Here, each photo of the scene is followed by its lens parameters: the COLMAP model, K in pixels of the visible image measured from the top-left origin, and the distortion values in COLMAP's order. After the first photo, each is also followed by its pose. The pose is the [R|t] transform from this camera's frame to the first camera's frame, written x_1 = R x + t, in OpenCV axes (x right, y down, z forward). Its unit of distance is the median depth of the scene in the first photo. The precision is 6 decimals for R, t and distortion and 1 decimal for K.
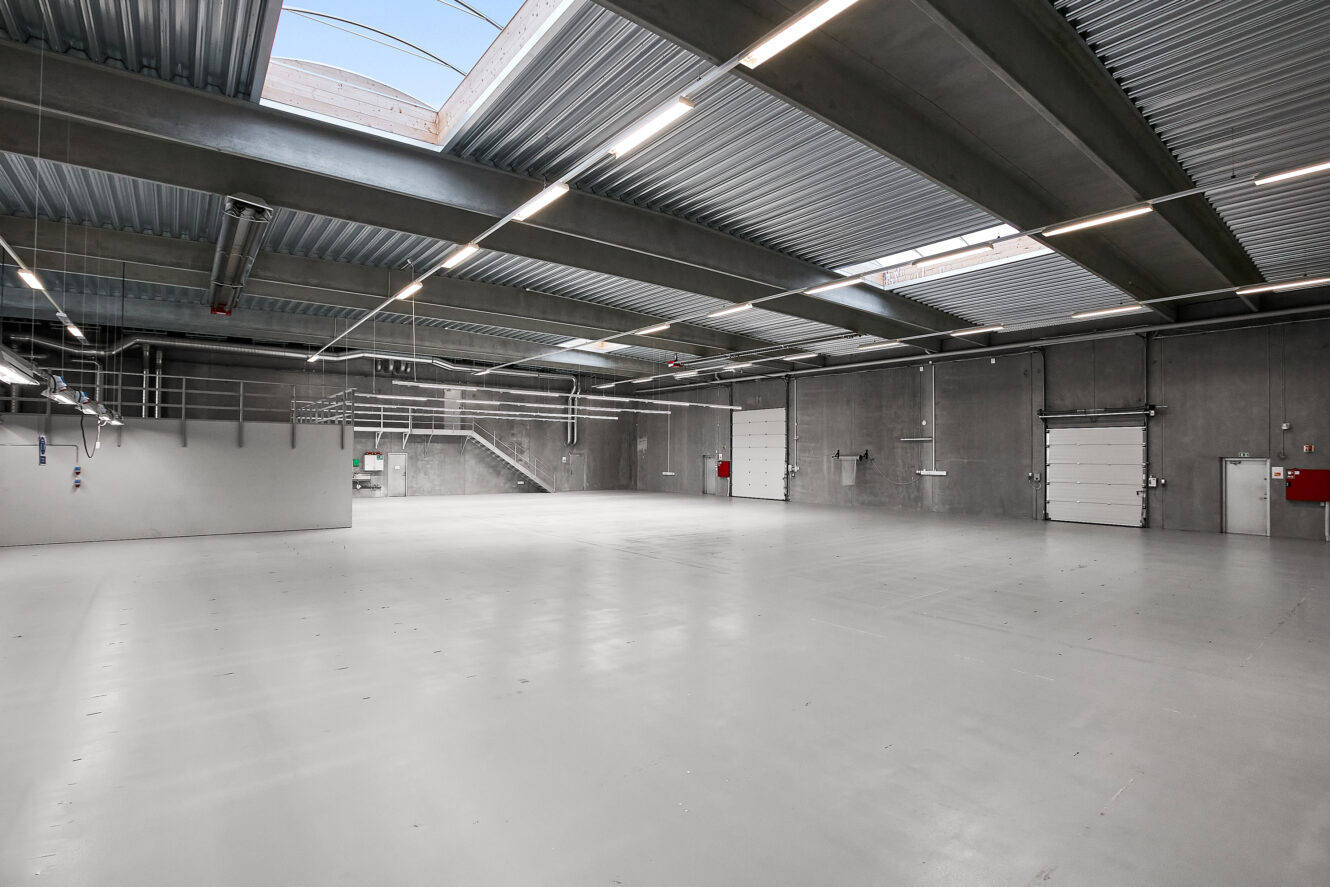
lens RADIAL K [[644.2, 0, 666.7], [0, 644.2, 451.7], [0, 0, 1]] dist [-0.048611, 0.016067]
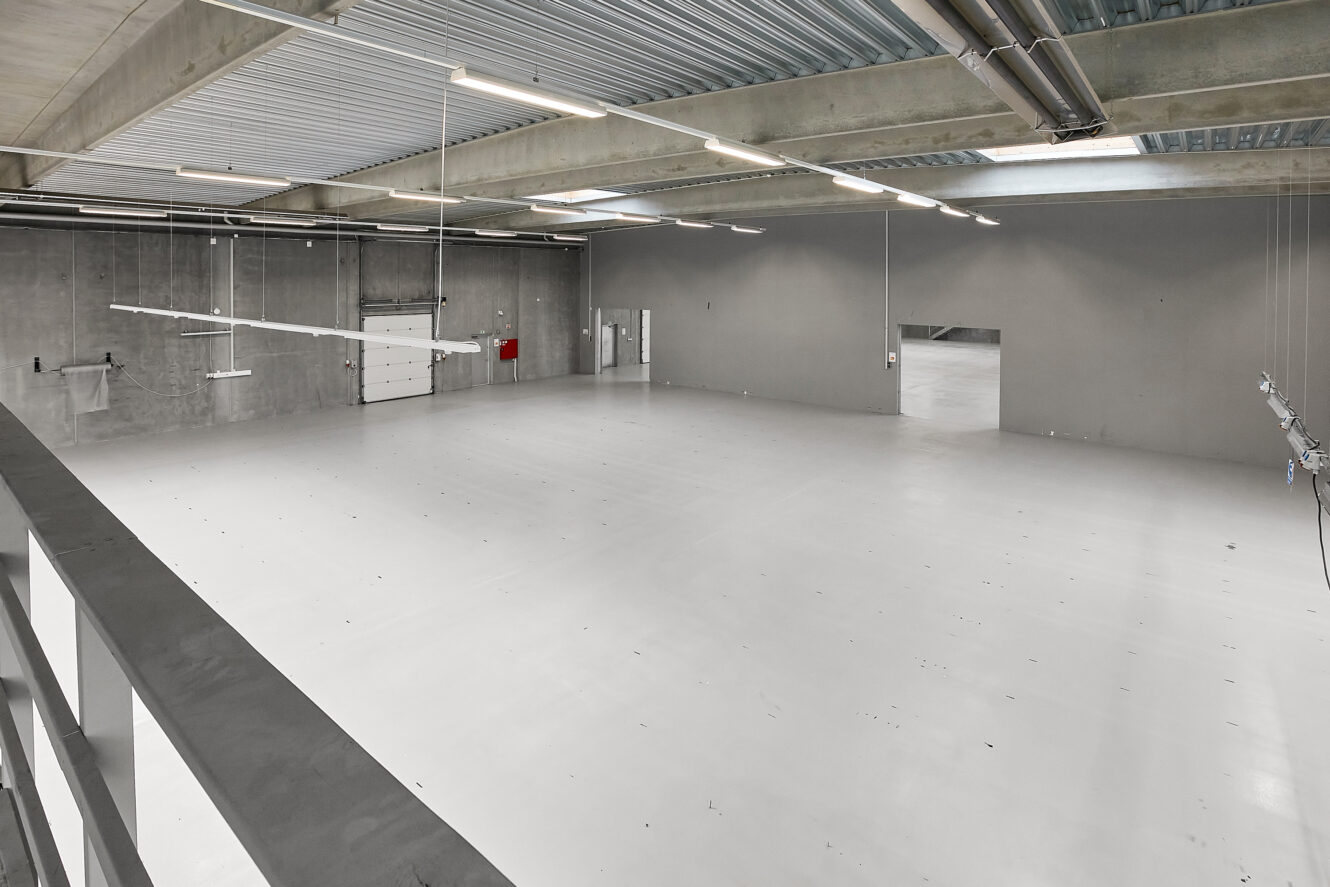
lens RADIAL K [[684.1, 0, 651.9], [0, 684.1, 282.7], [0, 0, 1]] dist [0.005919, 0.001484]
pose [[-0.195892, -0.016639, 0.980484, -0.475797], [-0.011790, 0.999824, 0.014612, -0.090312], [-0.980555, -0.008698, -0.196054, 0.595508]]
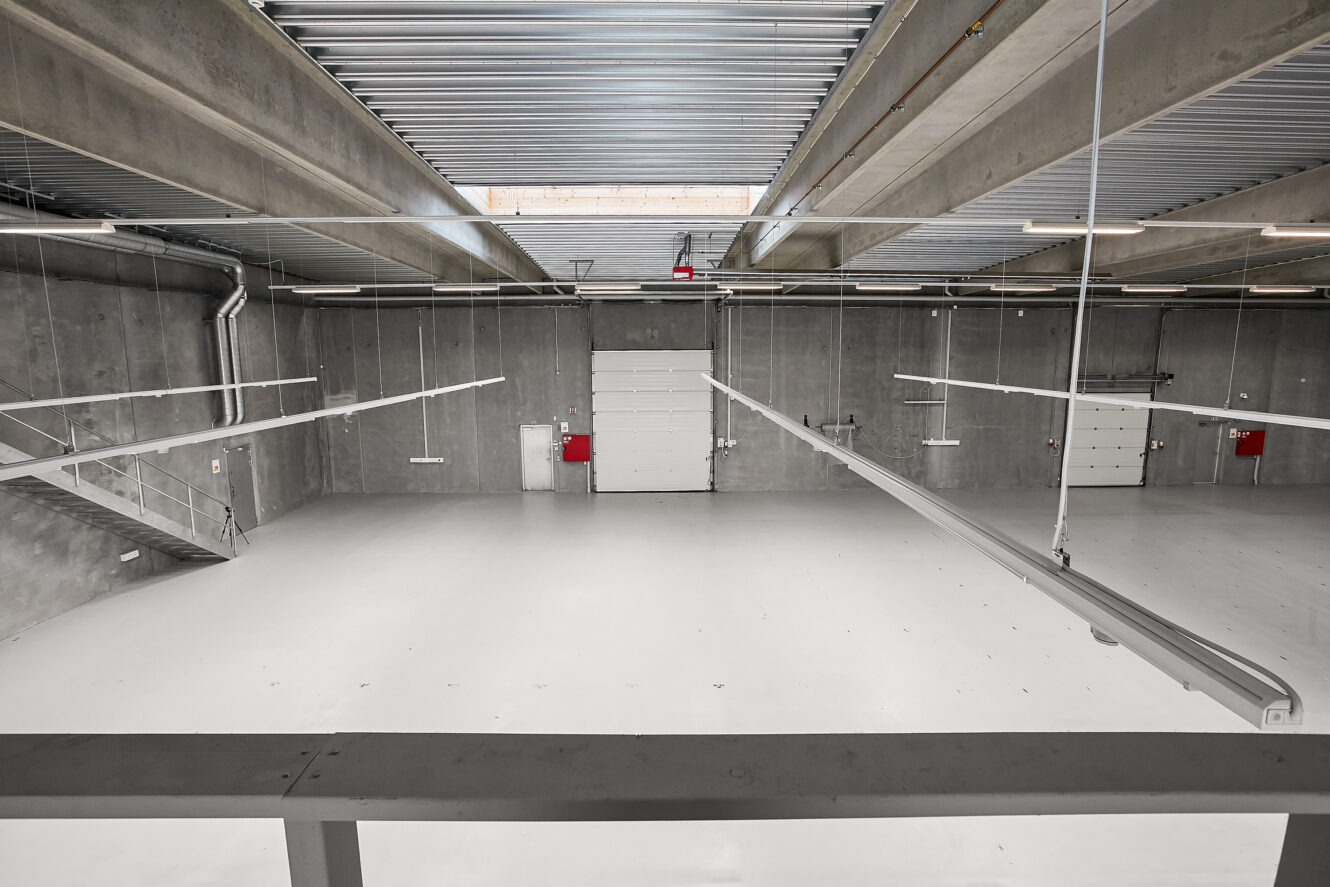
lens RADIAL K [[644.2, 0, 664.1], [0, 644.2, 437.3], [0, 0, 1]] dist [-0.048611, 0.016067]
pose [[0.594676, -0.118966, 0.795115, -0.412330], [-0.000074, 0.988983, 0.148029, -0.087170], [-0.803965, -0.088088, 0.588116, 0.732065]]
